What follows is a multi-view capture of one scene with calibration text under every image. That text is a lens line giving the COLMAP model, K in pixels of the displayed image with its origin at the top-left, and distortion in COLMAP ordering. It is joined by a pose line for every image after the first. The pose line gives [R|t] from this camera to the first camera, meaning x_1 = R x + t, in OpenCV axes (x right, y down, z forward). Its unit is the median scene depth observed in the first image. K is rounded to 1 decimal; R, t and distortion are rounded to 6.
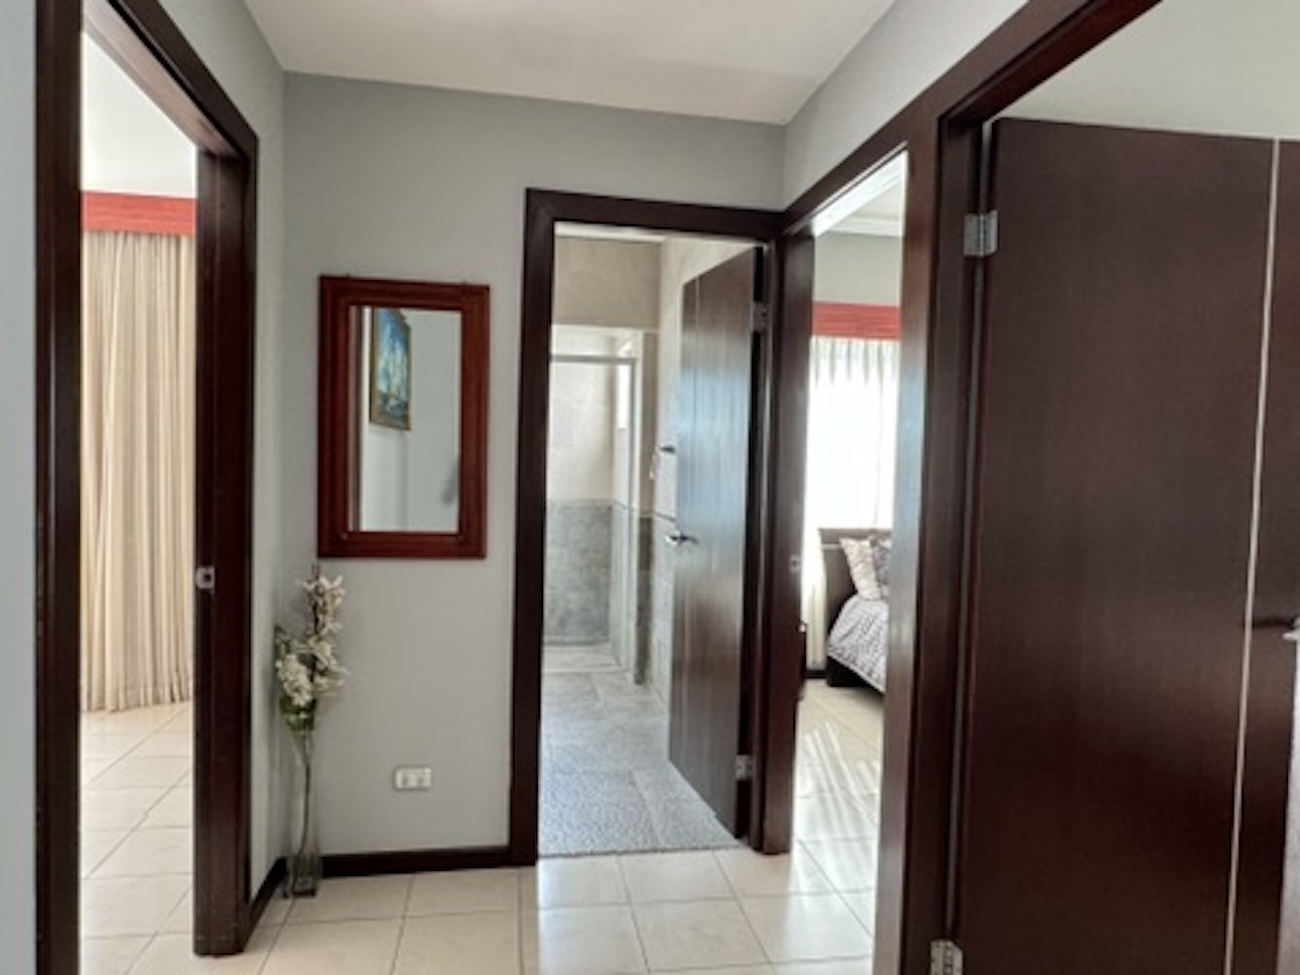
lens RADIAL K [[829.3, 0, 650.0], [0, 829.3, 487.5], [0, 0, 1]] dist [-0.000108, -0.000014]
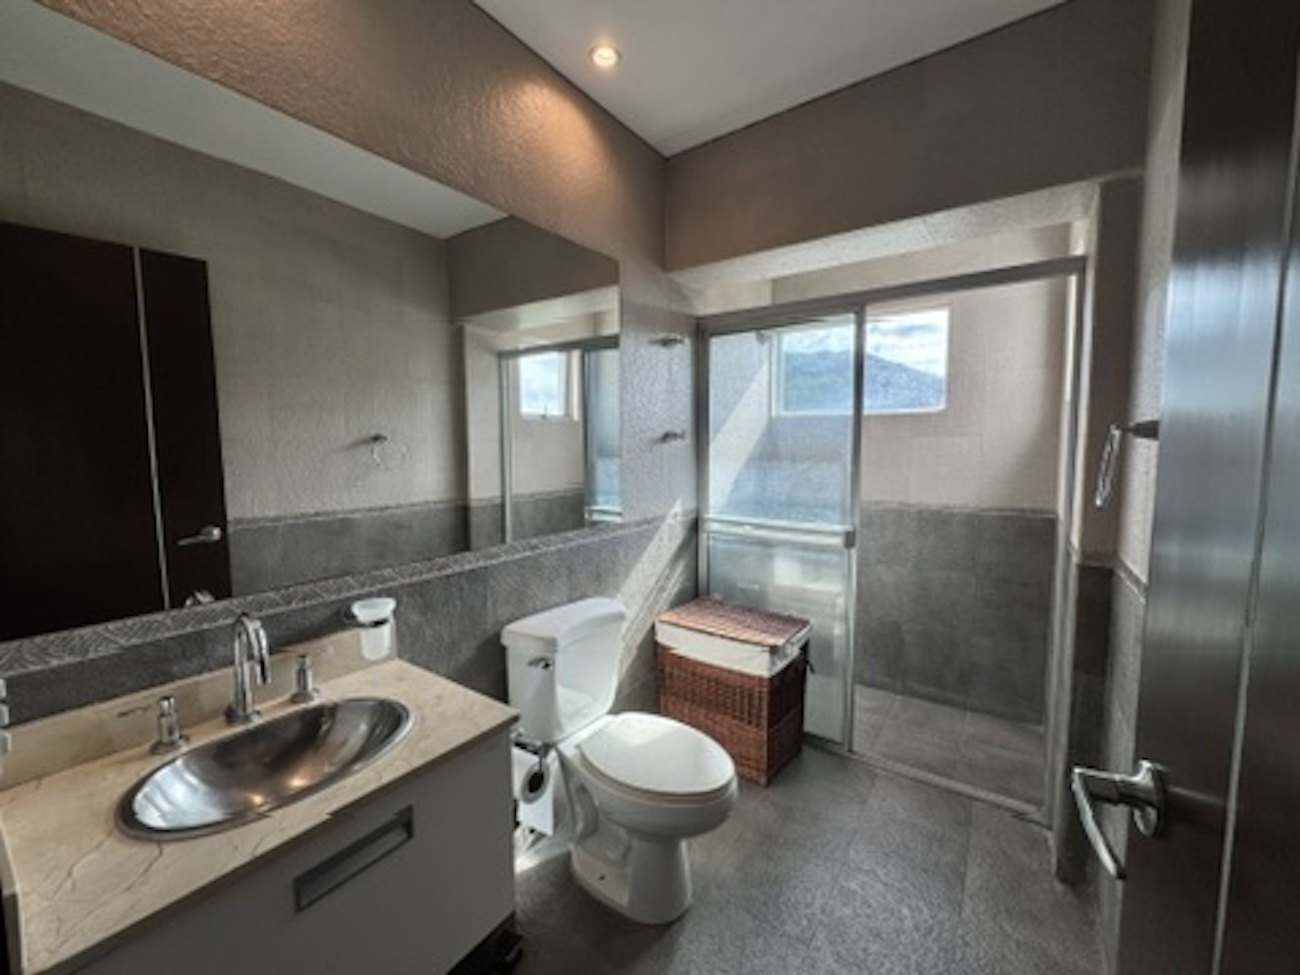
lens RADIAL K [[524.2, 0, 650.0], [0, 524.2, 487.5], [0, 0, 1]] dist [0.001350, 0.000095]
pose [[0.703041, 0.027128, -0.710631, 0.024394], [0.000503, 0.999253, 0.038643, -0.020579], [0.711149, -0.027525, 0.702502, 0.482365]]
